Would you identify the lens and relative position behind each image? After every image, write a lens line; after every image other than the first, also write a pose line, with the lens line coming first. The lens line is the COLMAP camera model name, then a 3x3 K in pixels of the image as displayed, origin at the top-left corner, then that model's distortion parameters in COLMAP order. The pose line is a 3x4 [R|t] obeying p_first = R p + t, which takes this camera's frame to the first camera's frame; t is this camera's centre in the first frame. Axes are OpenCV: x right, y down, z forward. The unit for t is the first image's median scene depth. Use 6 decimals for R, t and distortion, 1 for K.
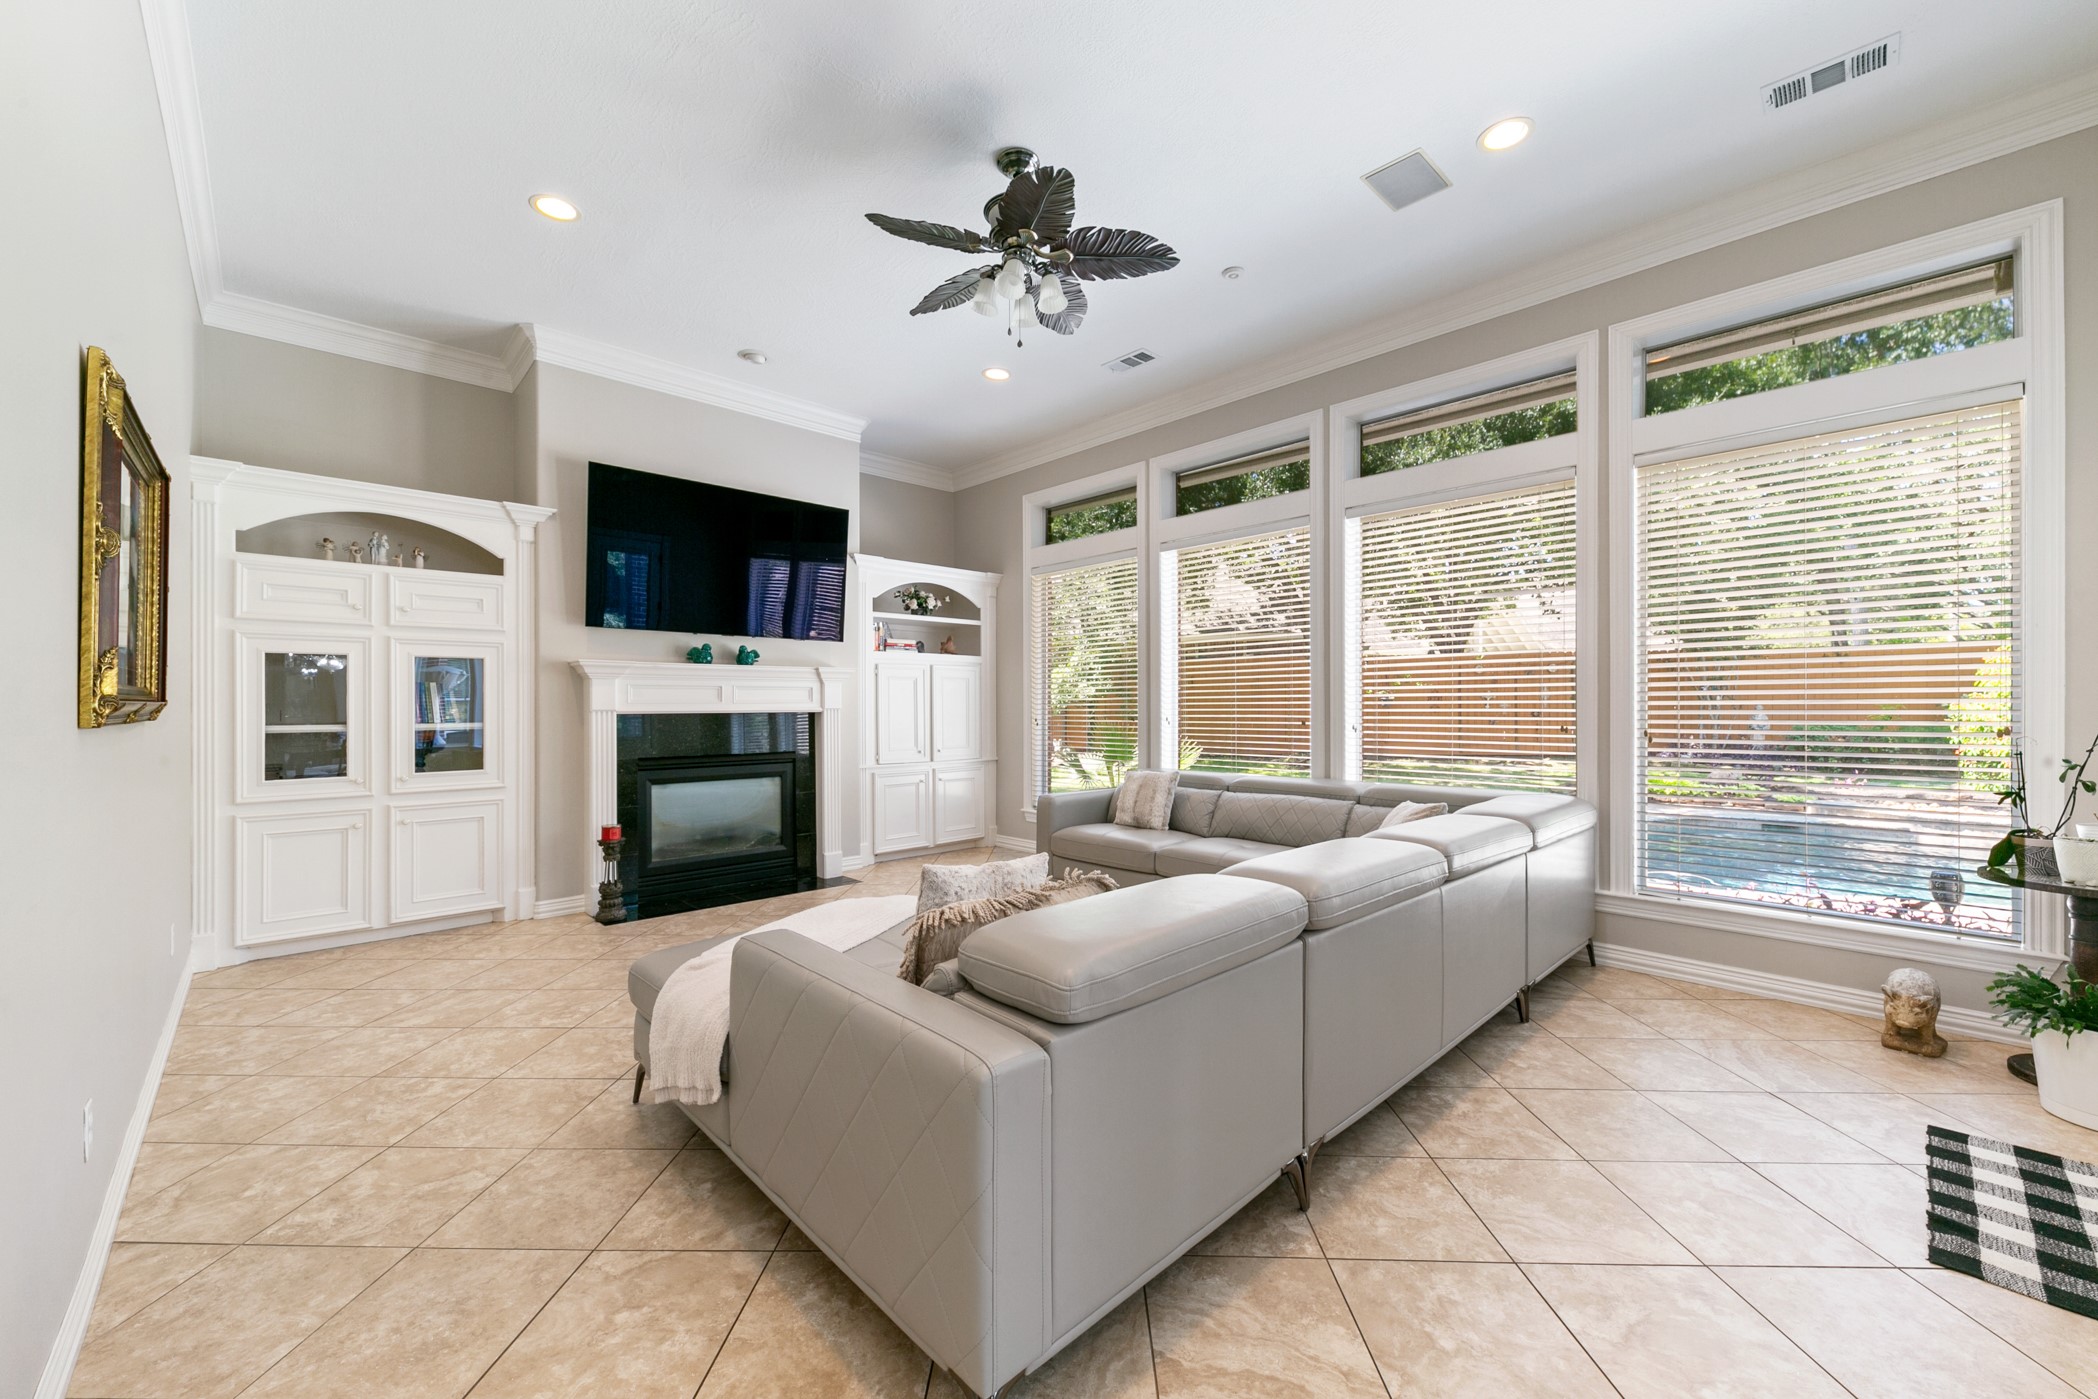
lens RADIAL K [[813.8, 0, 1059.6], [0, 813.8, 705.6], [0, 0, 1]] dist [-0.002573, -0.000012]
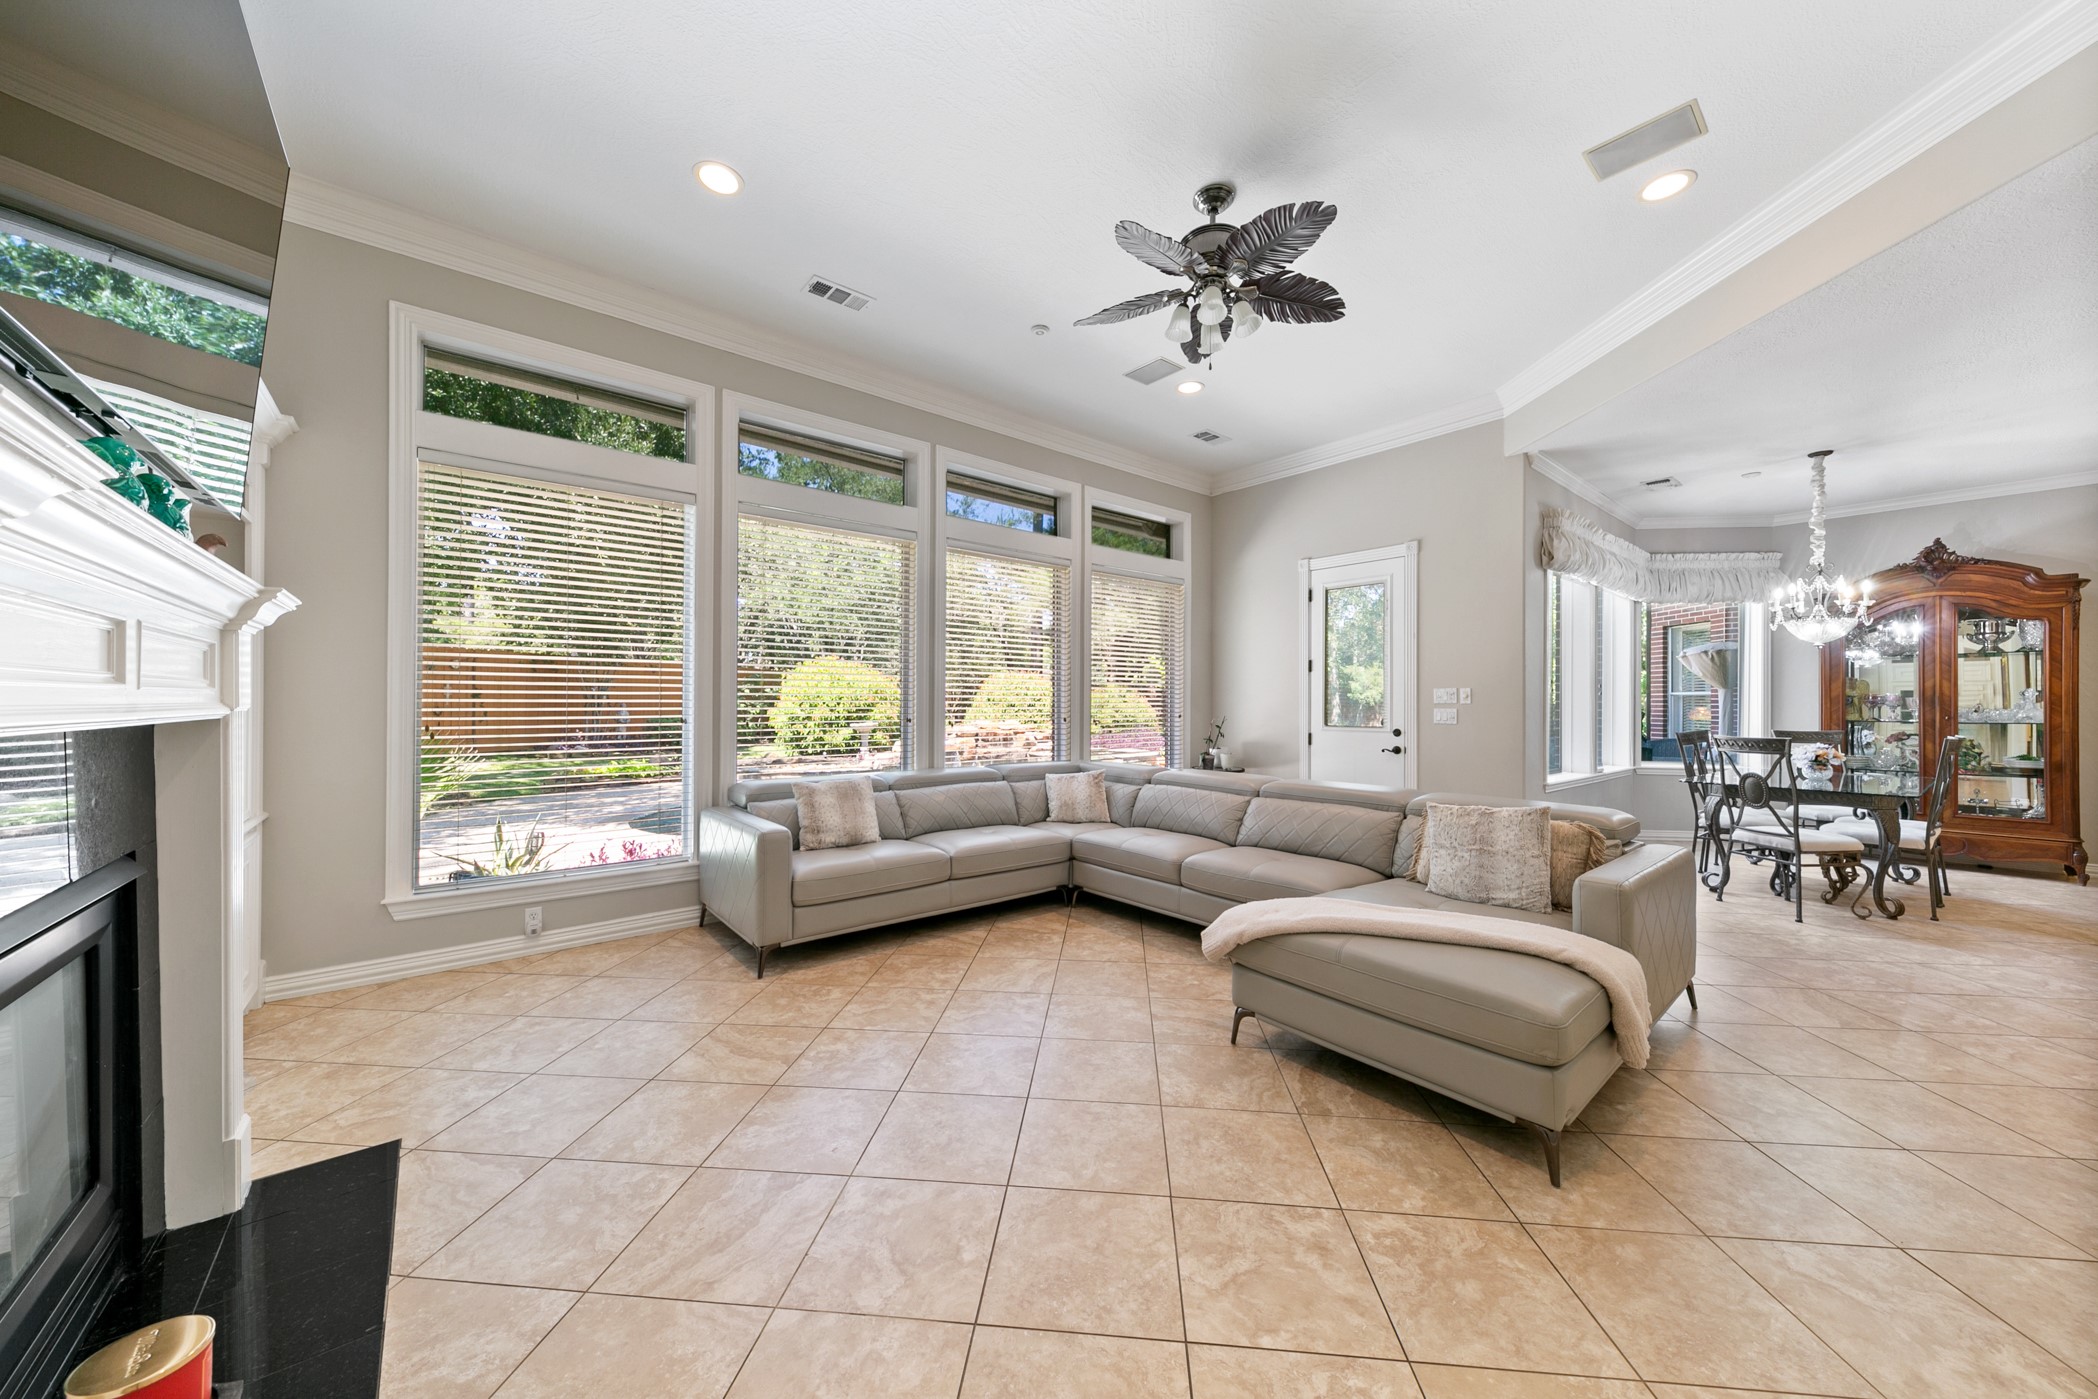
lens RADIAL K [[742.3, 0, 1062.3], [0, 742.3, 695.7], [0, 0, 1]] dist [0.002554, -0.000112]
pose [[0.061405, 0.007520, 0.998085, -0.378457], [0.003136, 0.999965, -0.007727, -0.001078], [-0.998108, 0.003605, 0.061380, 0.419879]]
